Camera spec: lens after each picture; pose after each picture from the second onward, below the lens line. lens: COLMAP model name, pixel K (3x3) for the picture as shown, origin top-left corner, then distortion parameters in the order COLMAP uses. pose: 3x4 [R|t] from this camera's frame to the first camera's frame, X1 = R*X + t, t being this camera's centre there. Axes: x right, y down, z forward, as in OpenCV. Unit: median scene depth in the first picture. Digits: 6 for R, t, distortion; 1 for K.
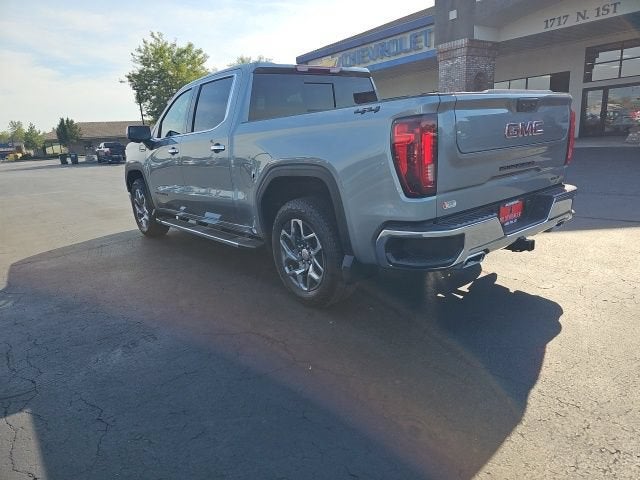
lens RADIAL K [[420.6, 0, 331.1], [0, 420.6, 241.6], [0, 0, 1]] dist [0.057800, -0.045546]
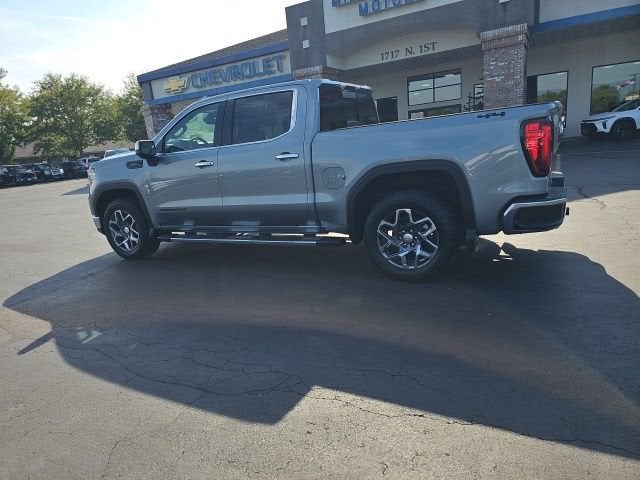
lens RADIAL K [[417.9, 0, 315.8], [0, 417.9, 243.2], [0, 0, 1]] dist [0.056348, -0.043046]
pose [[0.930501, -0.107041, 0.350299, -0.378256], [0.121523, 0.992396, -0.019555, 0.018489], [-0.345542, 0.060766, 0.936434, -0.009657]]
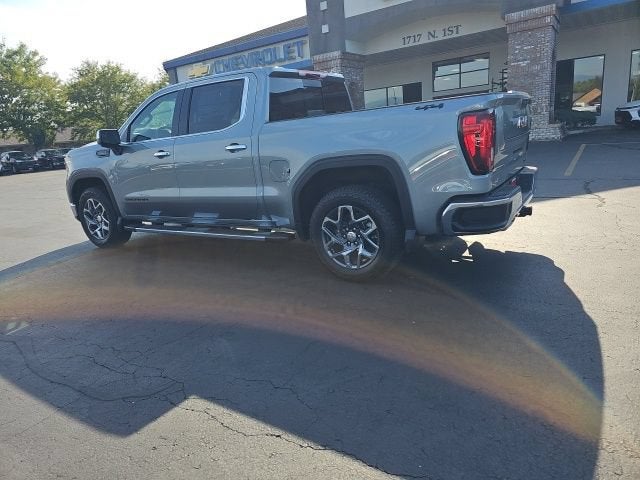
lens RADIAL K [[418.1, 0, 316.2], [0, 418.1, 239.4], [0, 0, 1]] dist [0.051489, -0.037711]
pose [[0.956269, -0.090597, 0.278105, -0.243808], [0.095936, 0.995372, -0.005622, 0.018419], [-0.276309, 0.032057, 0.960534, -0.026496]]
